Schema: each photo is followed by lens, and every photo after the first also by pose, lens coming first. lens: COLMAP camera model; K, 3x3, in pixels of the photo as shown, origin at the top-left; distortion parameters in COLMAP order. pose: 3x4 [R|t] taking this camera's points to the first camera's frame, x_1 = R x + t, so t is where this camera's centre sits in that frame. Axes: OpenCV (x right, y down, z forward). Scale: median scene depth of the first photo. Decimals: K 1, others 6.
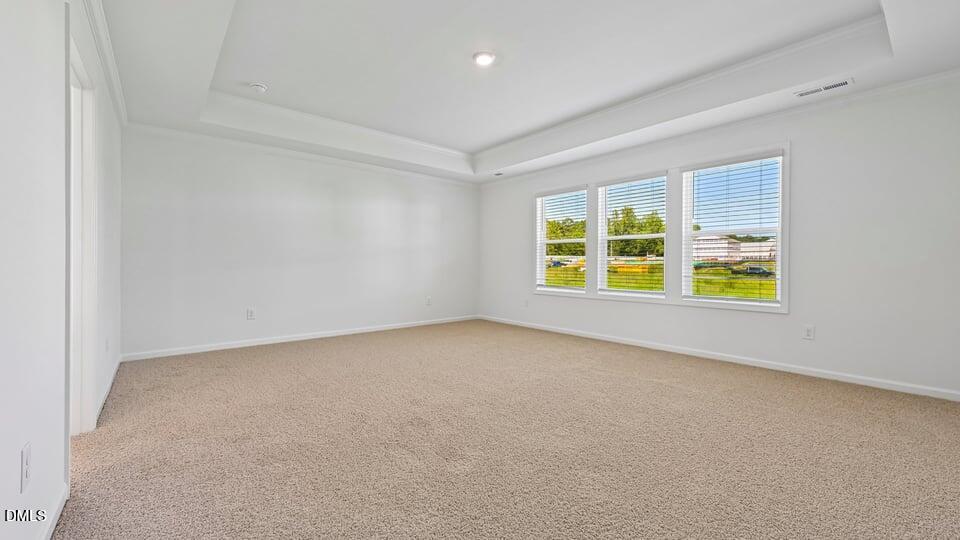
lens RADIAL K [[384.0, 0, 475.5], [0, 384.0, 266.2], [0, 0, 1]] dist [0.000800, 0.000048]
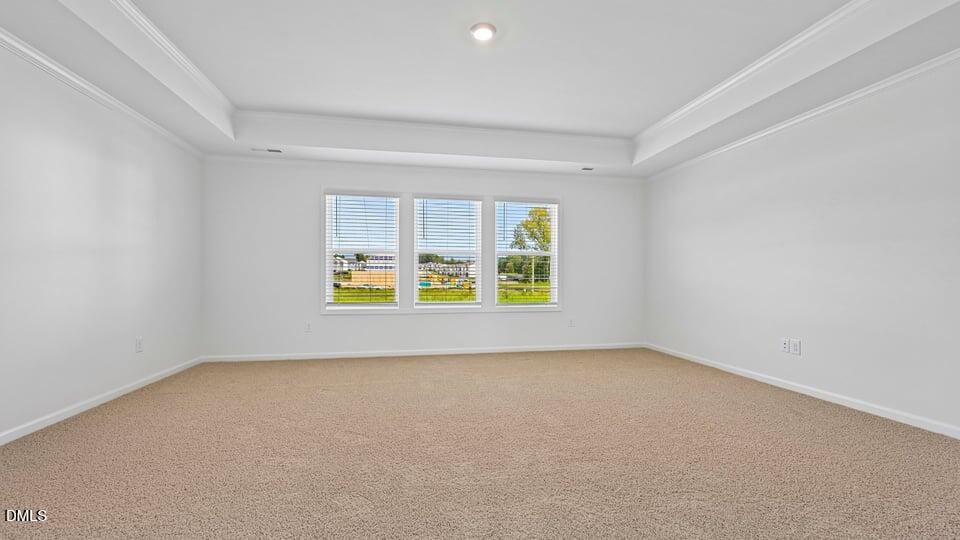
lens RADIAL K [[345.5, 0, 476.5], [0, 345.5, 253.3], [0, 0, 1]] dist [-0.000778, -0.000046]
pose [[0.493449, 0.057568, 0.867868, -0.310584], [0.005944, 0.997561, -0.069550, -0.002555], [-0.869754, 0.039478, 0.491903, 0.376781]]
